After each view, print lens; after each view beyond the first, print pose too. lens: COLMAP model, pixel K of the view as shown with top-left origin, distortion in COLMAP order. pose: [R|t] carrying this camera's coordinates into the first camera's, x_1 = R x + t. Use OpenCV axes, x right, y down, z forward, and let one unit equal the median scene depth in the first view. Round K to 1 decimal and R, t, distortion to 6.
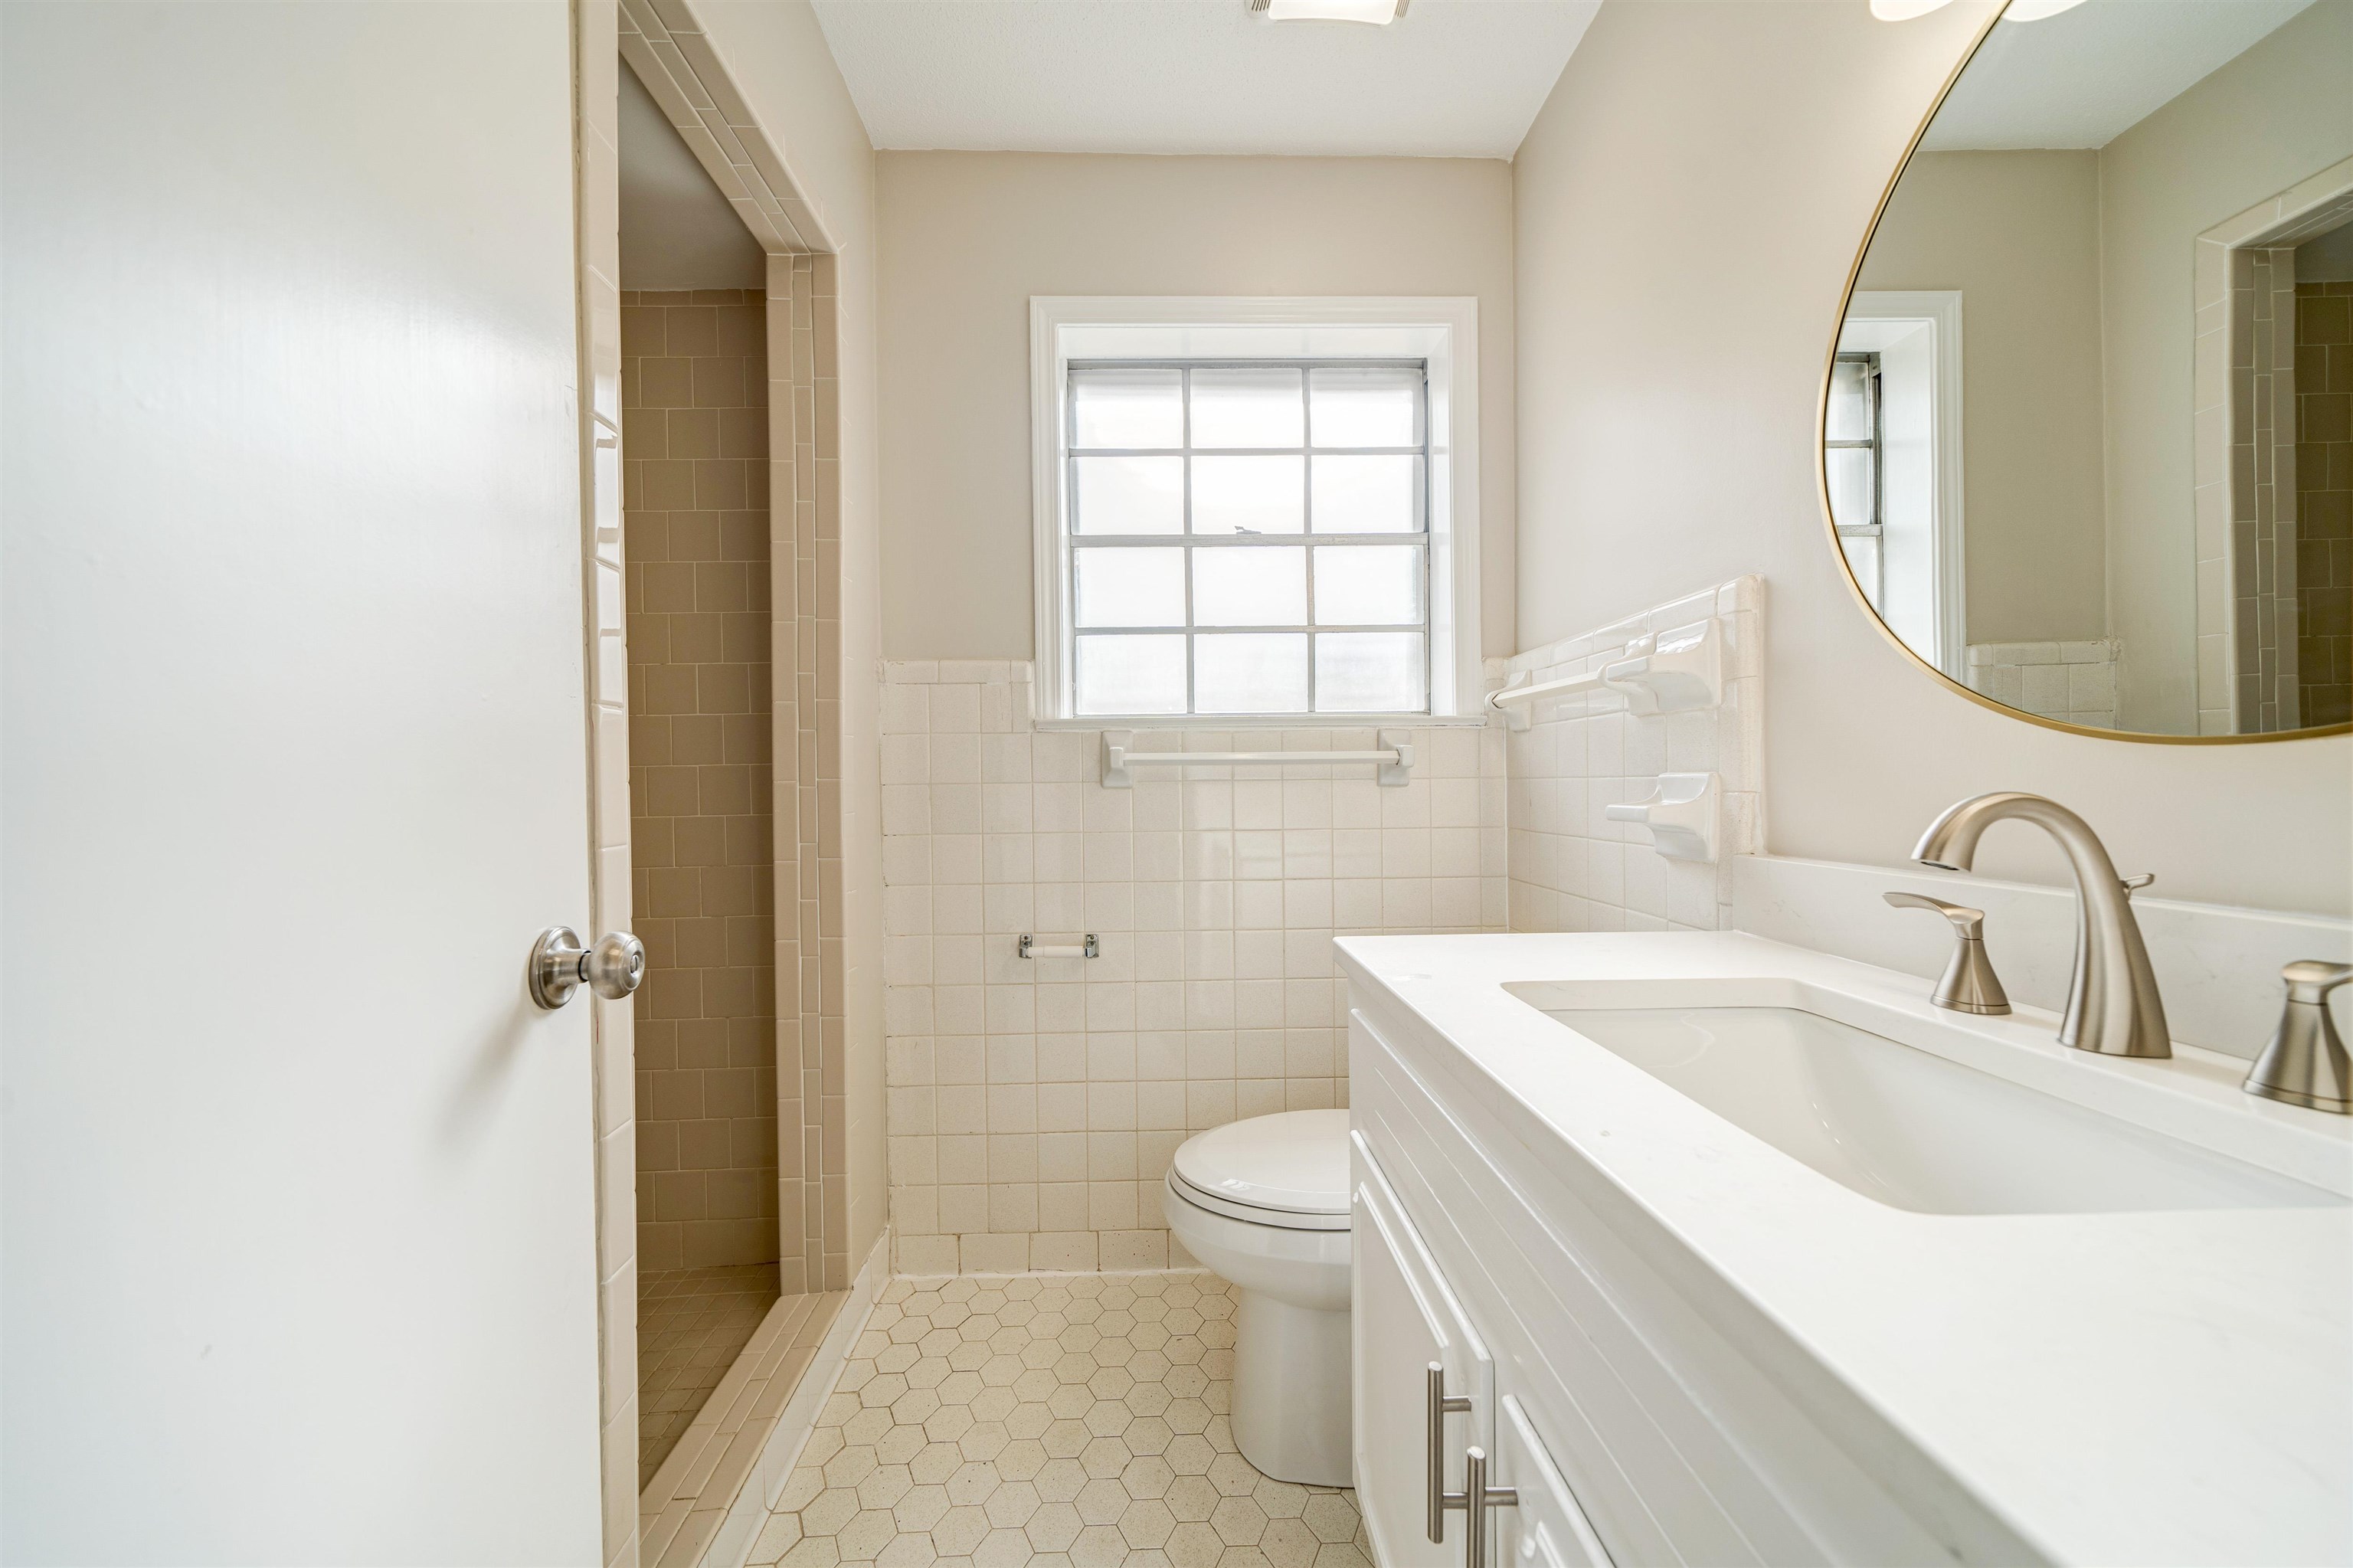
lens RADIAL K [[798.8, 0, 1199.1], [0, 798.8, 788.3], [0, 0, 1]] dist [0.007588, -0.002542]
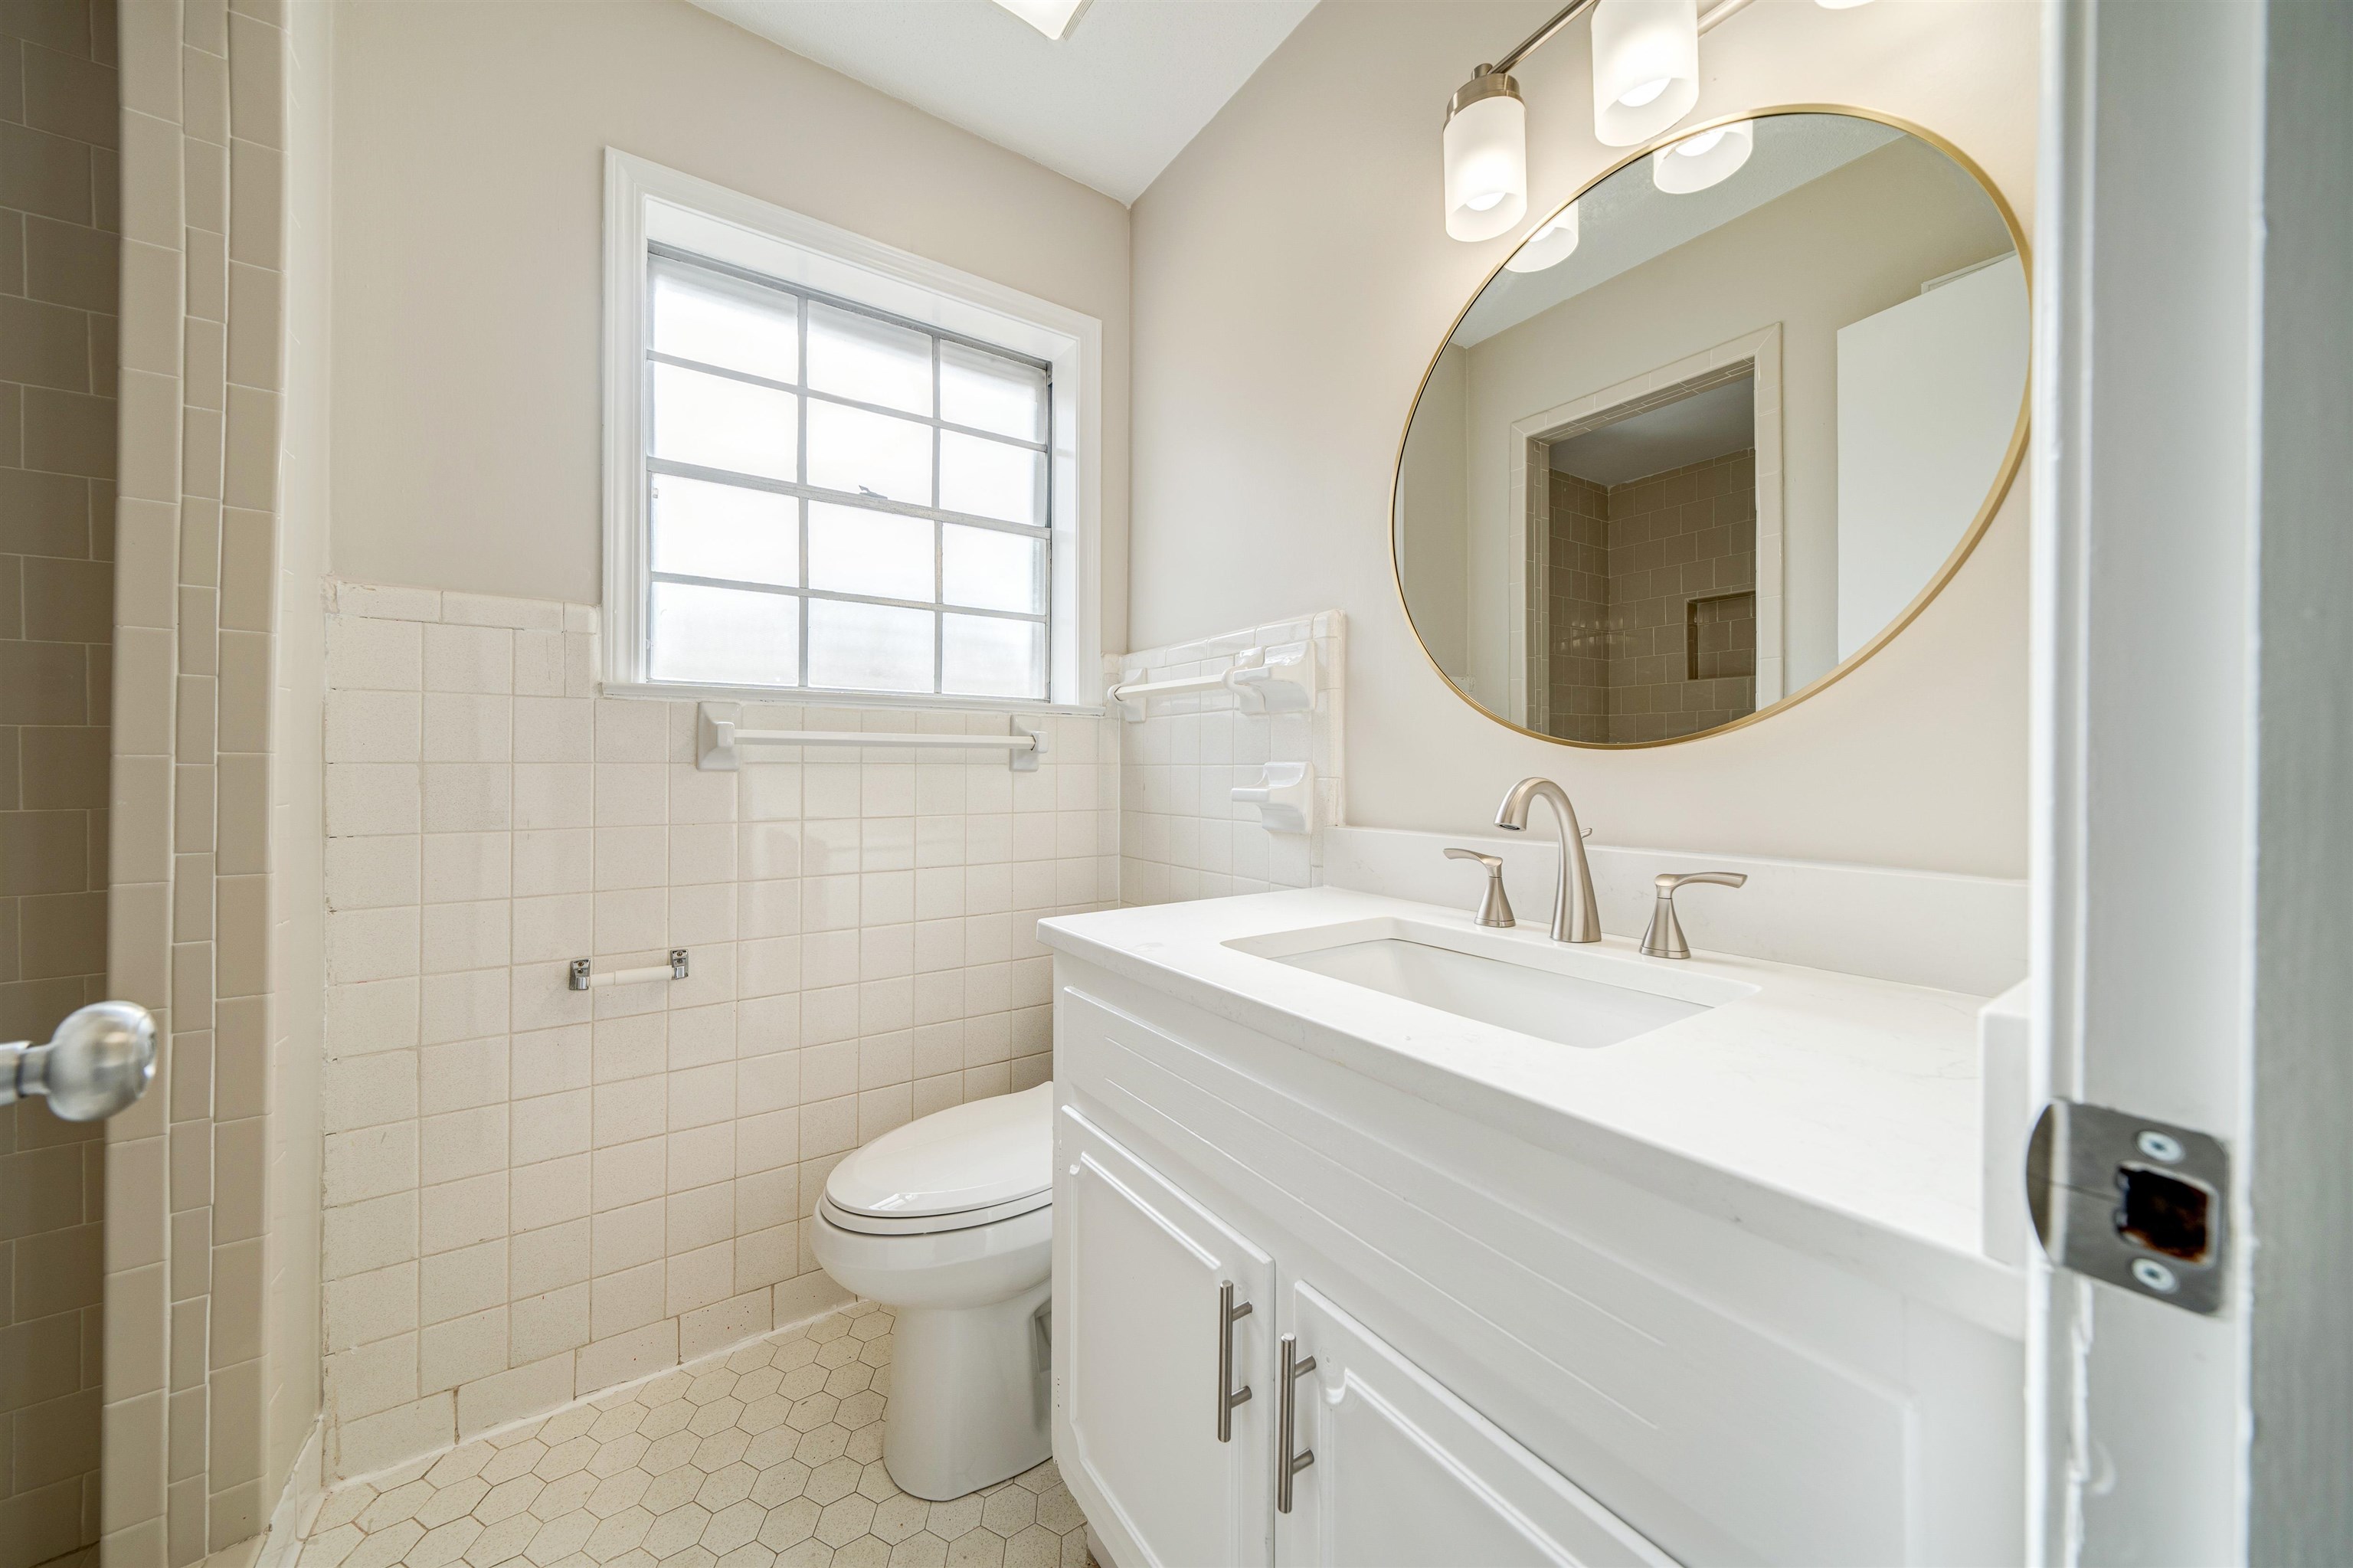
lens RADIAL K [[810.3, 0, 1176.1], [0, 810.3, 764.8], [0, 0, 1]] dist [0.008975, -0.001917]
pose [[0.842417, 0.012741, 0.538675, -0.161857], [-0.006313, 0.999885, -0.013777, 0.002334], [-0.538789, 0.008205, 0.842401, 0.026450]]
